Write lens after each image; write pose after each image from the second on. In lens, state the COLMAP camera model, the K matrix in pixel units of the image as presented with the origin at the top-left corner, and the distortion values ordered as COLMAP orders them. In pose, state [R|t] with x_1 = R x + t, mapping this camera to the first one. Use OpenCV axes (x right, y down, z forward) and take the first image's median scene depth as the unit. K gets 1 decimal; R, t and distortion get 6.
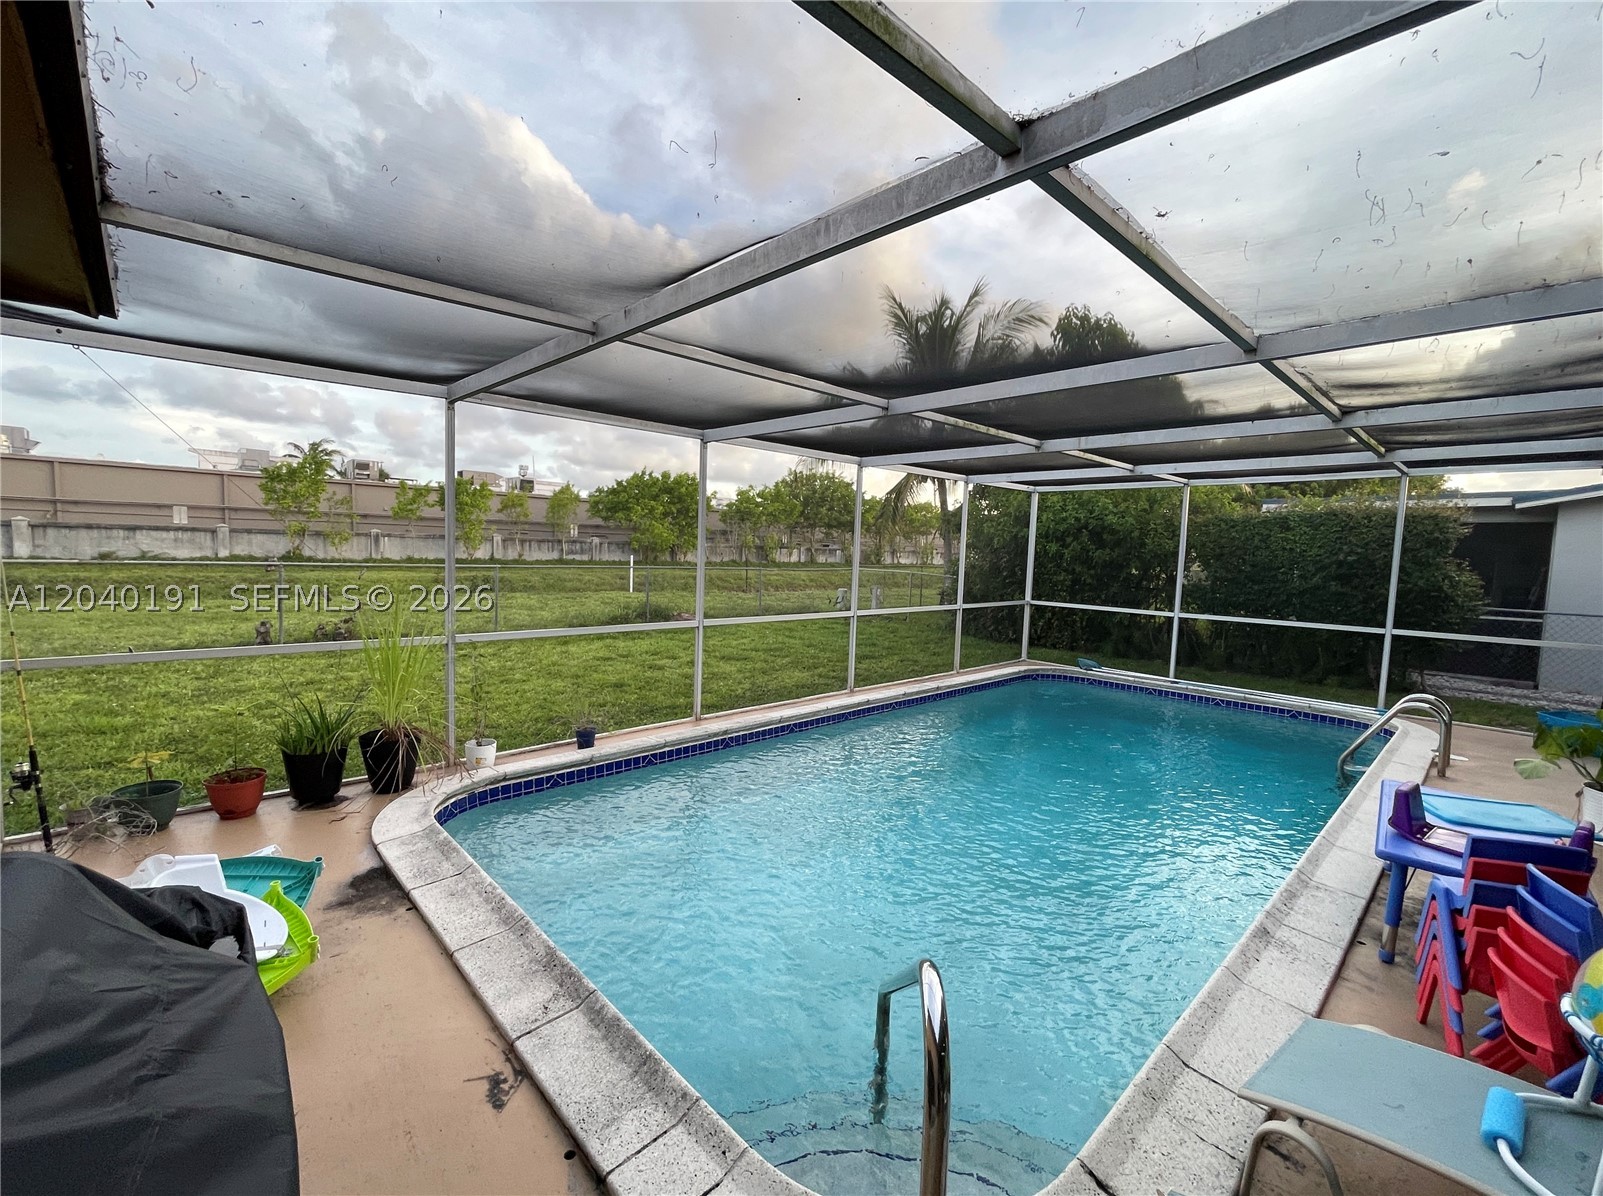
lens RADIAL K [[679.1, 0, 804.9], [0, 679.1, 602.7], [0, 0, 1]] dist [-0.001262, -0.000062]
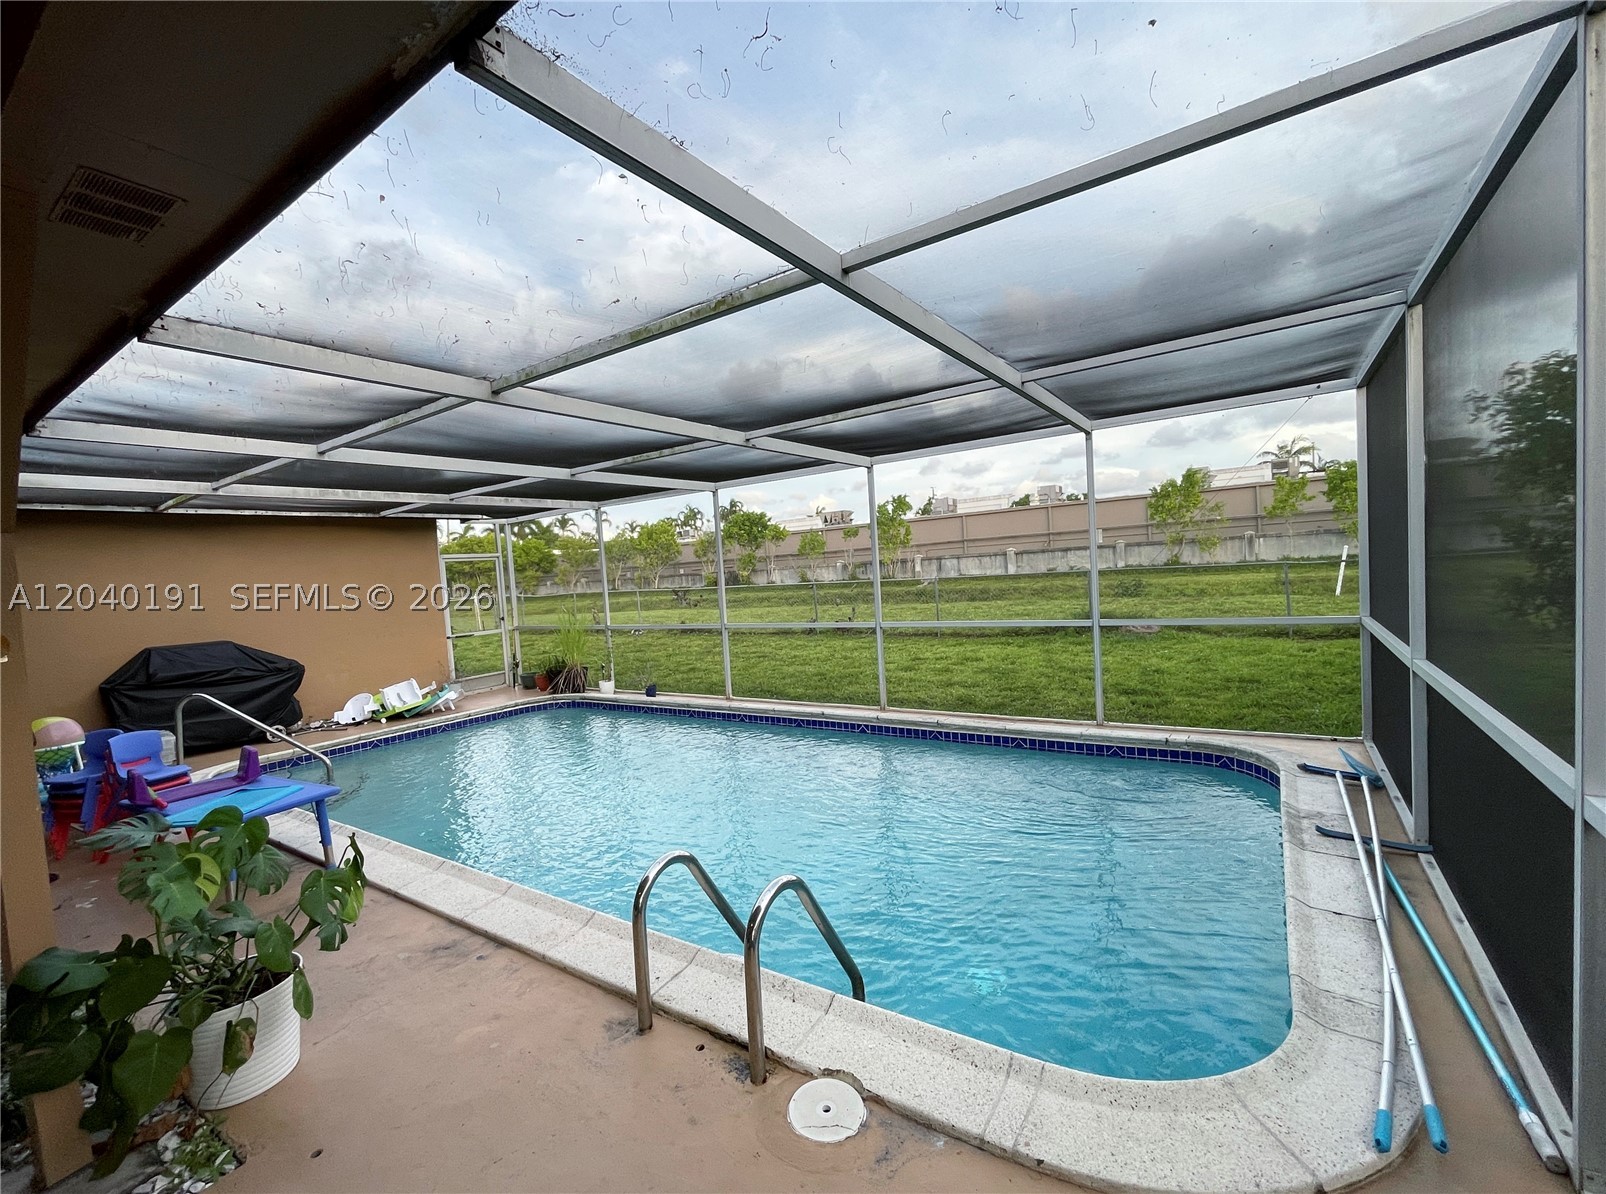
lens RADIAL K [[680.4, 0, 806.4], [0, 680.4, 601.7], [0, 0, 1]] dist [-0.001262, -0.000062]
pose [[0.211479, 0.005040, -0.977370, 0.234126], [-0.004235, 0.999982, 0.004240, -0.006116], [0.977373, 0.003243, 0.211497, 0.163541]]
